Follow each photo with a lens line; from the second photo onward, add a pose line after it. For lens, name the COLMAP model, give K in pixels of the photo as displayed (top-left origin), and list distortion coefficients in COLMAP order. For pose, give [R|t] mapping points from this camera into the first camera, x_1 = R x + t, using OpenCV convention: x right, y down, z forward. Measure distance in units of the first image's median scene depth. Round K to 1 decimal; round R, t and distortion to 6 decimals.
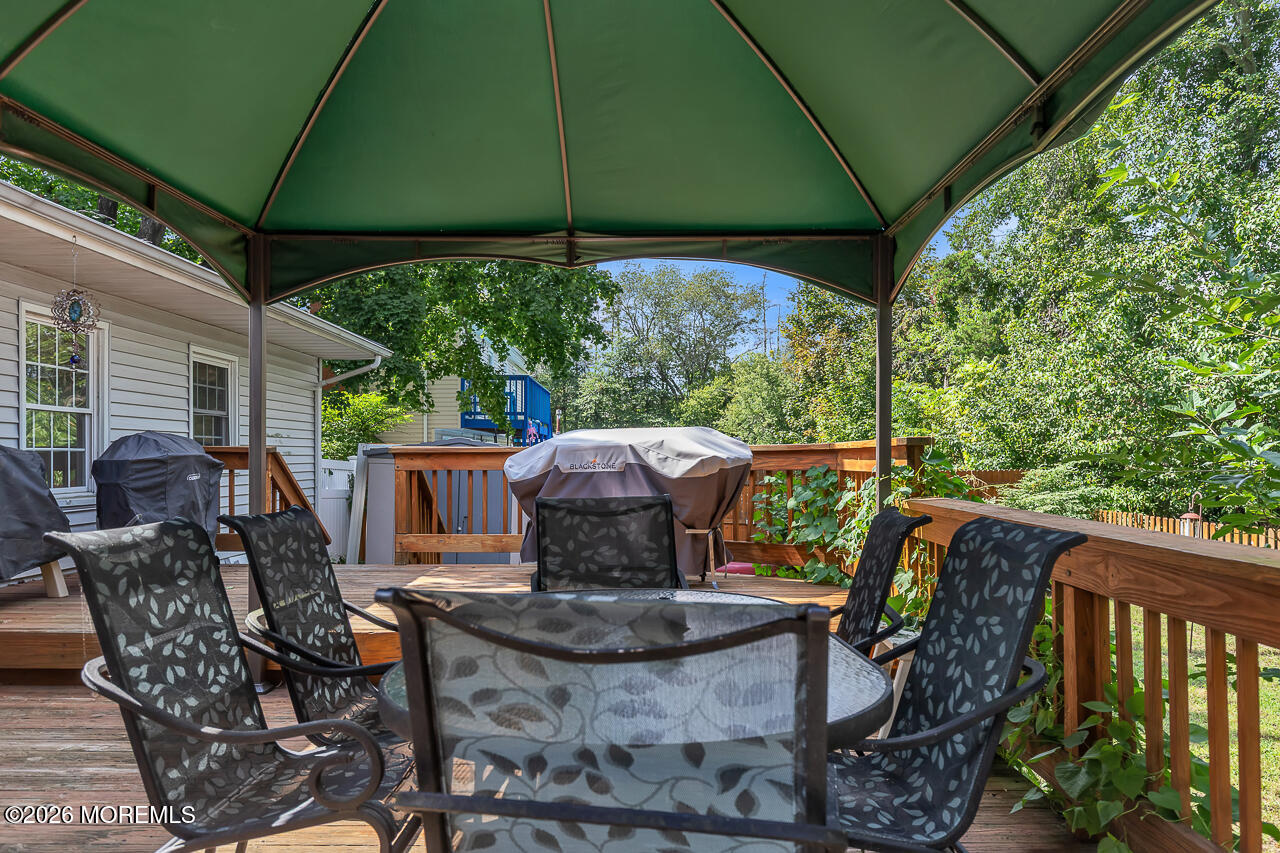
lens RADIAL K [[944.9, 0, 648.9], [0, 944.9, 455.8], [0, 0, 1]] dist [0.007262, 0.000516]
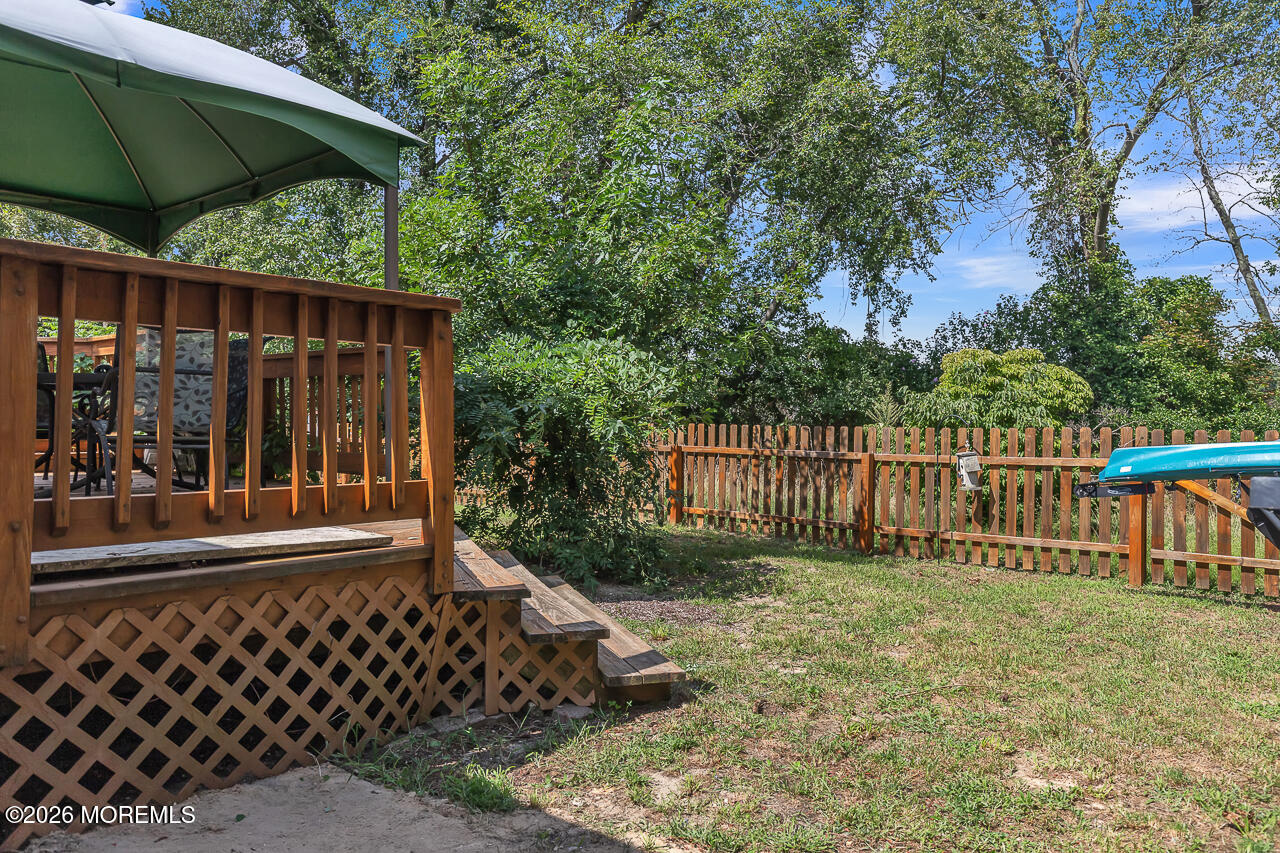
lens RADIAL K [[944.9, 0, 643.9], [0, 944.9, 422.2], [0, 0, 1]] dist [0.007262, 0.000516]
pose [[0.661834, 0.007320, 0.749615, -0.364112], [-0.012187, 0.999925, 0.000996, 0.113317], [-0.749552, -0.009795, 0.661873, -0.679128]]
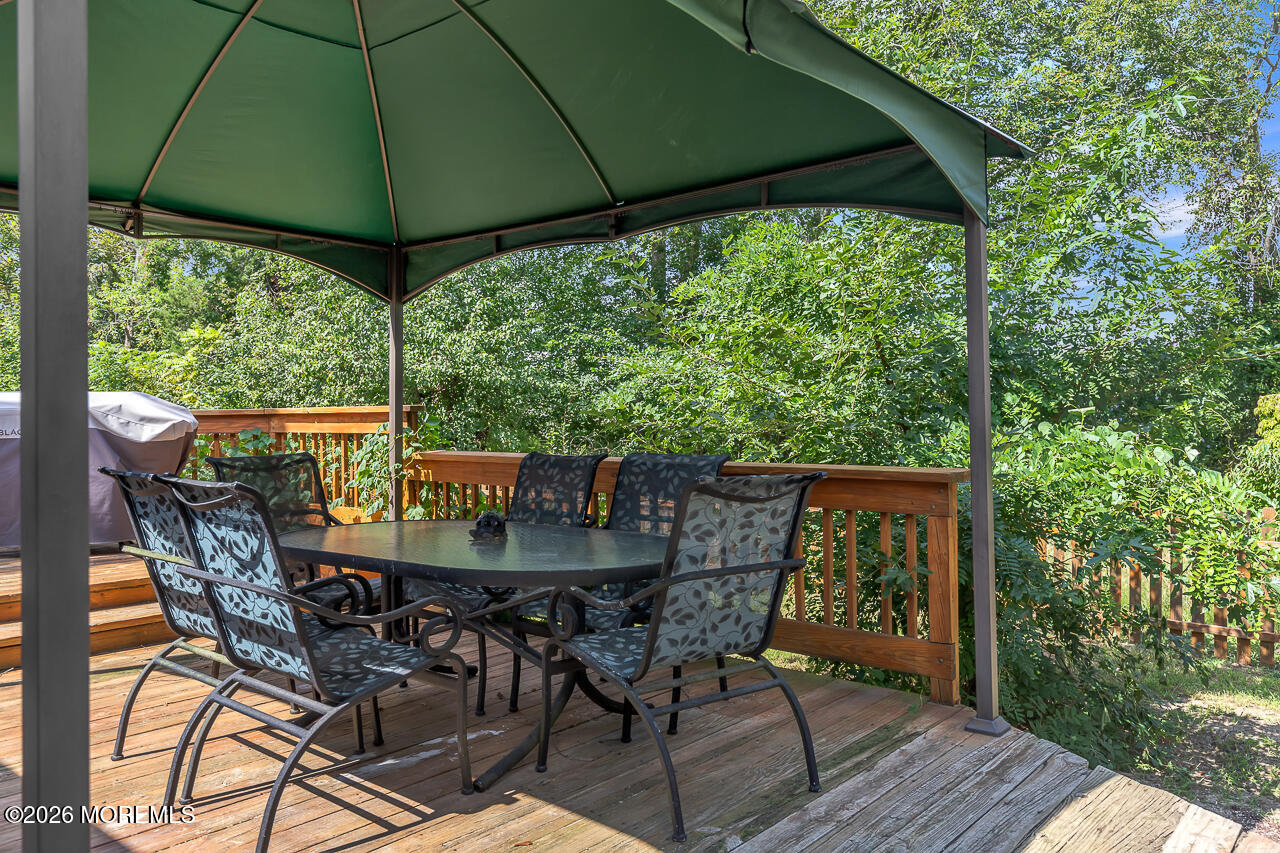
lens RADIAL K [[944.9, 0, 637.9], [0, 944.9, 415.5], [0, 0, 1]] dist [0.007262, 0.000516]
pose [[0.645129, 0.002047, 0.764071, -0.401834], [0.001894, 0.999989, -0.004278, 0.000308], [-0.764071, 0.004207, 0.645118, -0.066377]]
